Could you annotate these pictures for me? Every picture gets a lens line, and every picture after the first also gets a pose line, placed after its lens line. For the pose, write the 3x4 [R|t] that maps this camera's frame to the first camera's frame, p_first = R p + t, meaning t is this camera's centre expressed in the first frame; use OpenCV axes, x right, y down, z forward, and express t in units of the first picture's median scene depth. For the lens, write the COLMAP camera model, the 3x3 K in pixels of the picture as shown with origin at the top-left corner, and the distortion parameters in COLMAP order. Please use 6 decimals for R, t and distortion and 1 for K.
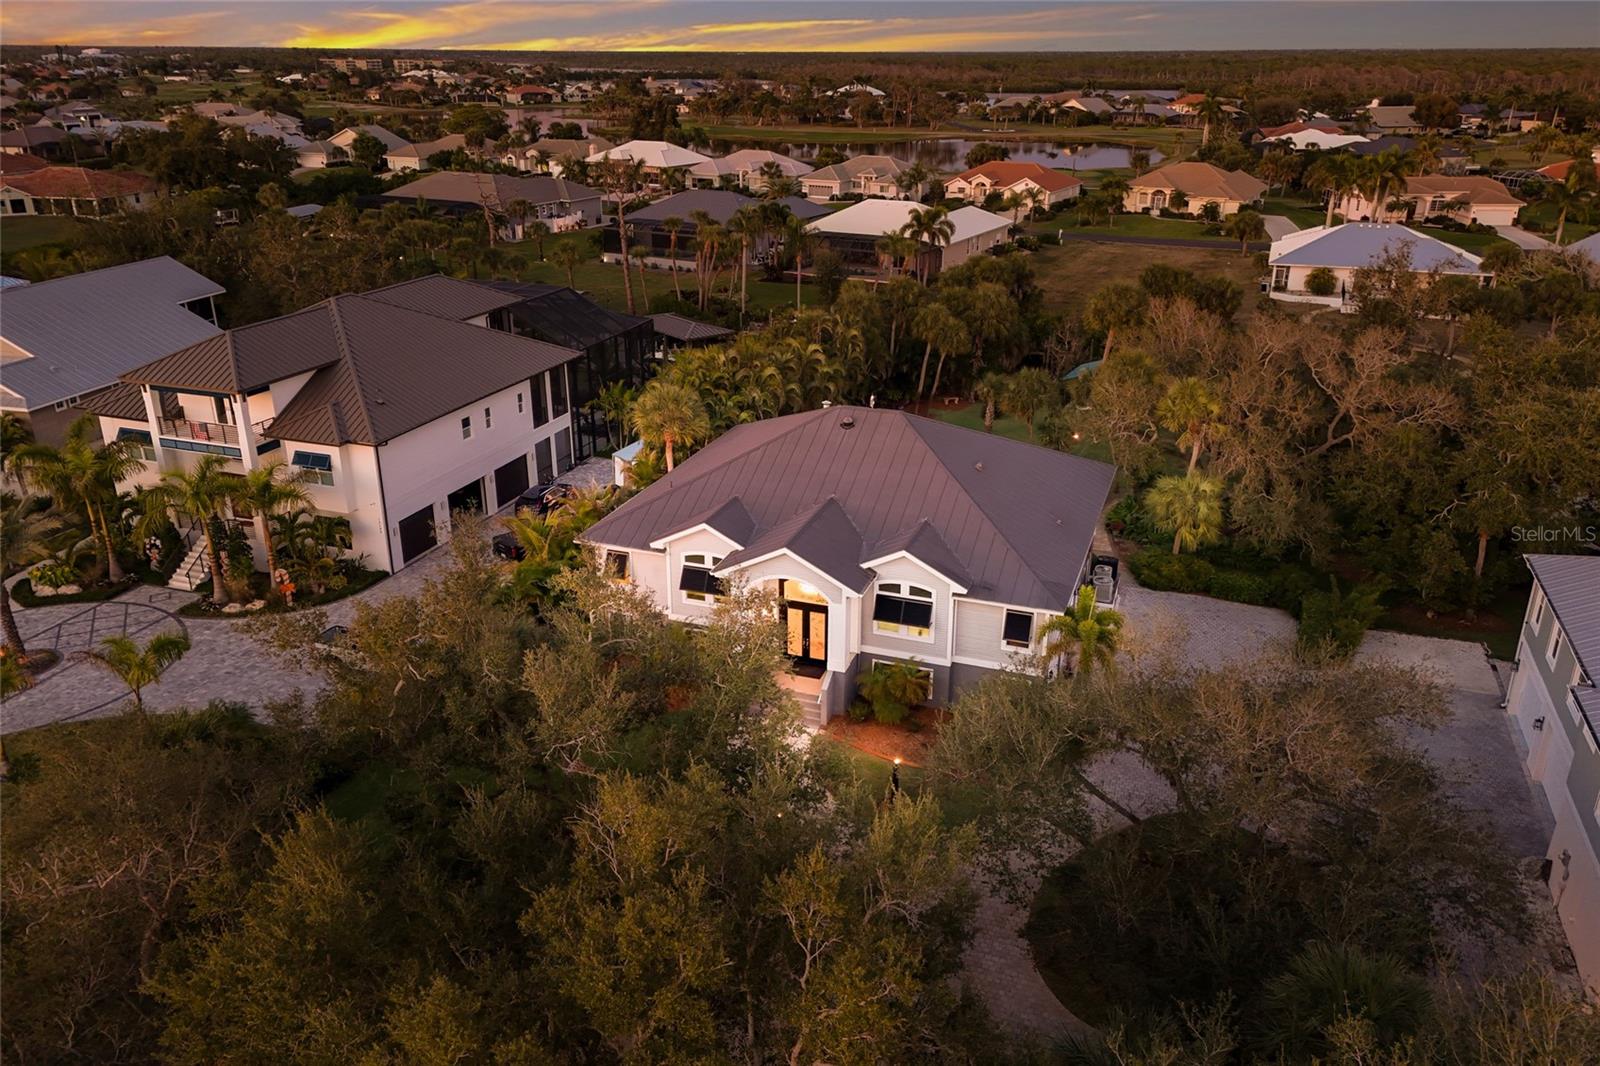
lens RADIAL K [[1174.5, 0, 800.0], [0, 1174.5, 533.0], [0, 0, 1]] dist [0.086154, -0.084490]
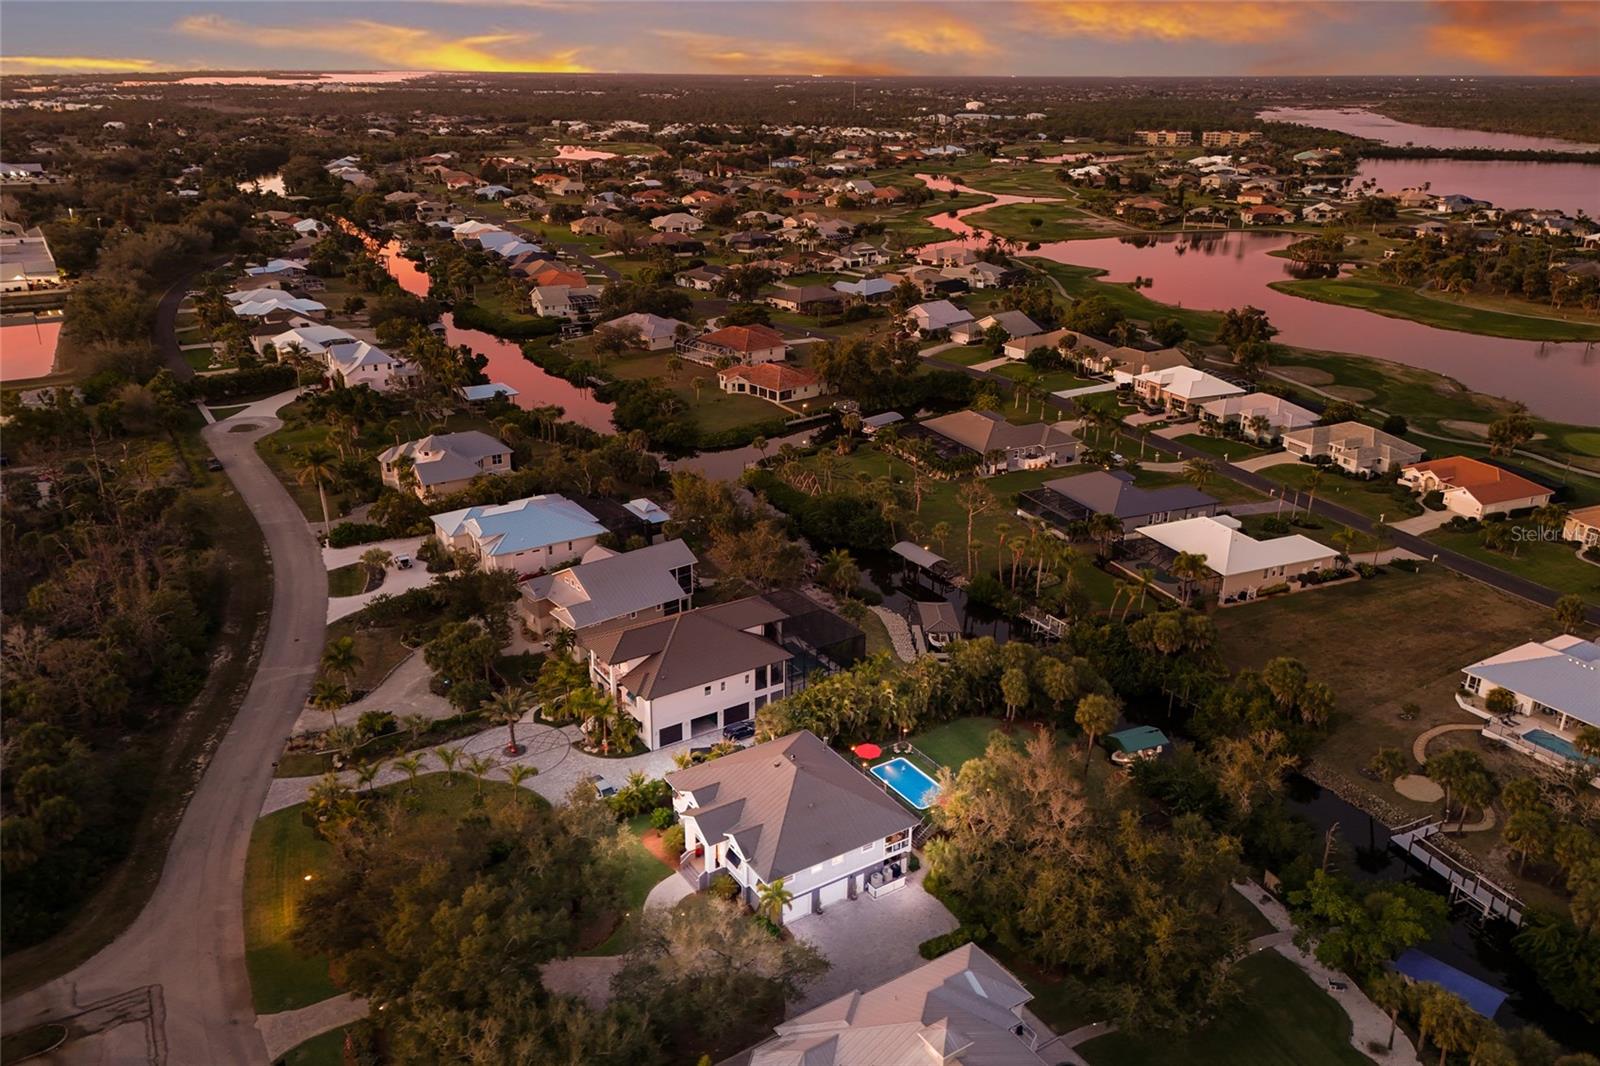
lens RADIAL K [[1174.5, 0, 800.0], [0, 1174.5, 533.0], [0, 0, 1]] dist [0.086154, -0.084490]
pose [[0.795453, 0.223023, -0.563485, 0.903210], [-0.234713, 0.970628, 0.052831, -0.471027], [0.558717, 0.090232, 0.824435, -0.640039]]
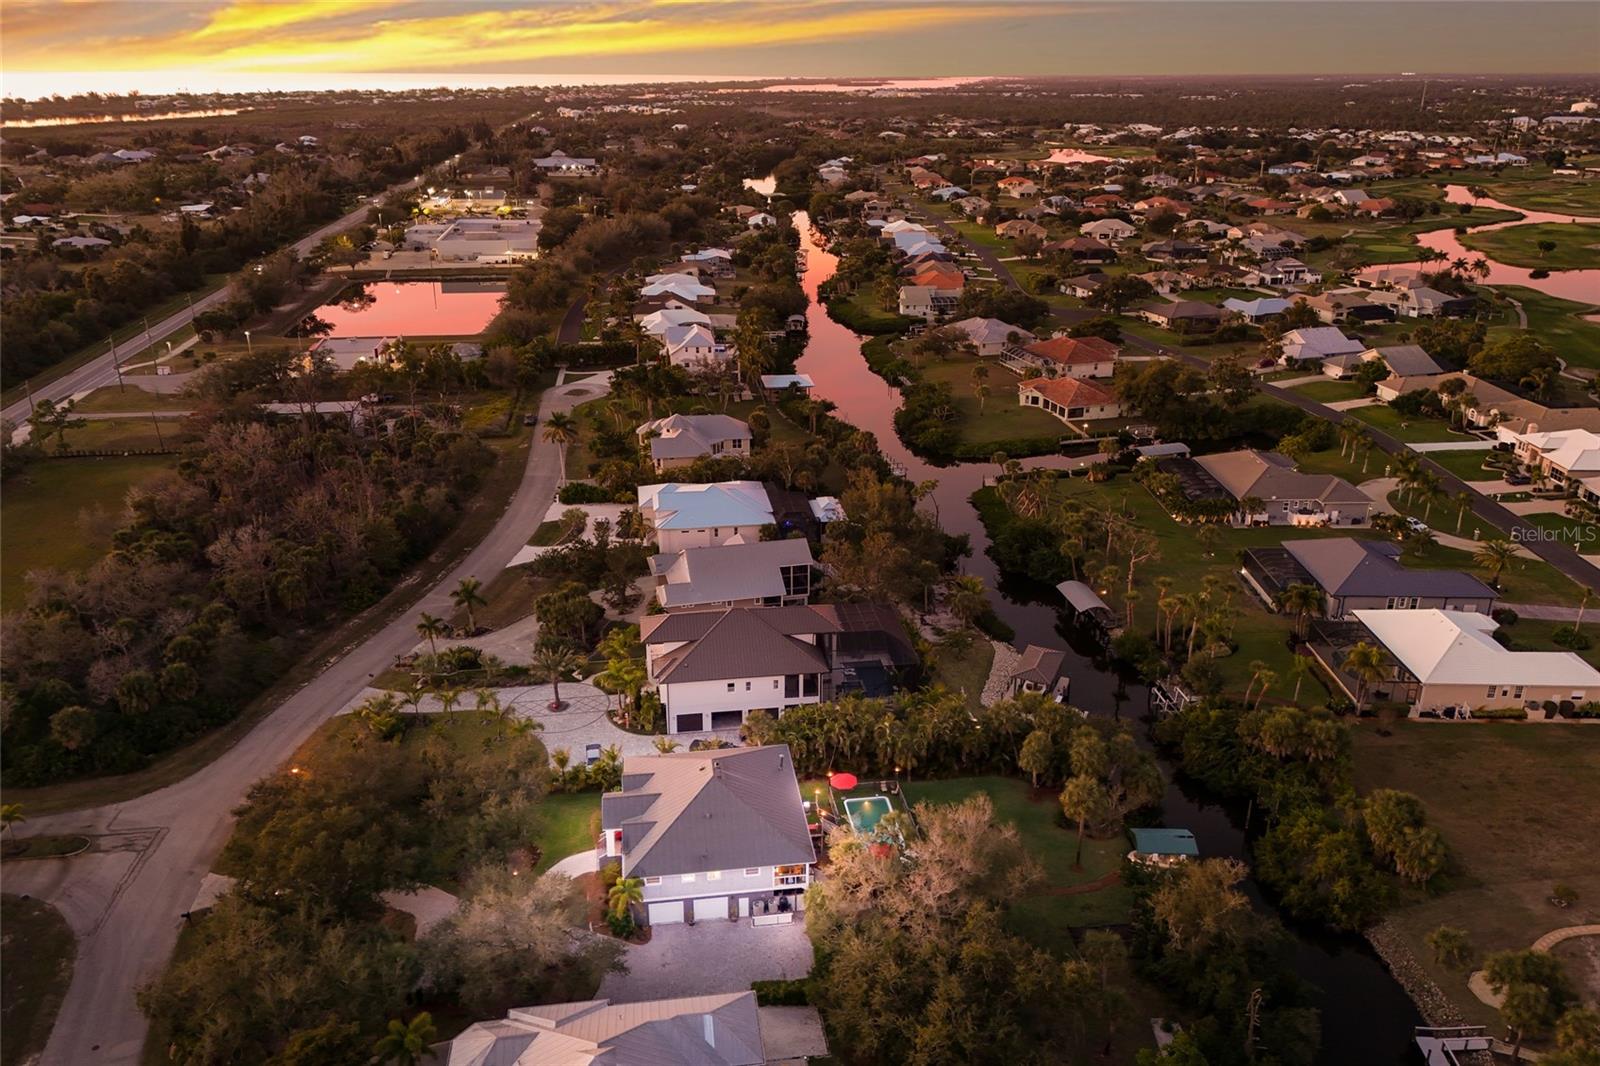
lens RADIAL K [[1174.5, 0, 800.0], [0, 1174.5, 533.0], [0, 0, 1]] dist [0.086154, -0.084490]
pose [[0.471818, 0.318546, -0.822141, 1.321755], [-0.335715, 0.927121, 0.166558, -0.680600], [0.815281, 0.197420, 0.544373, -0.119387]]
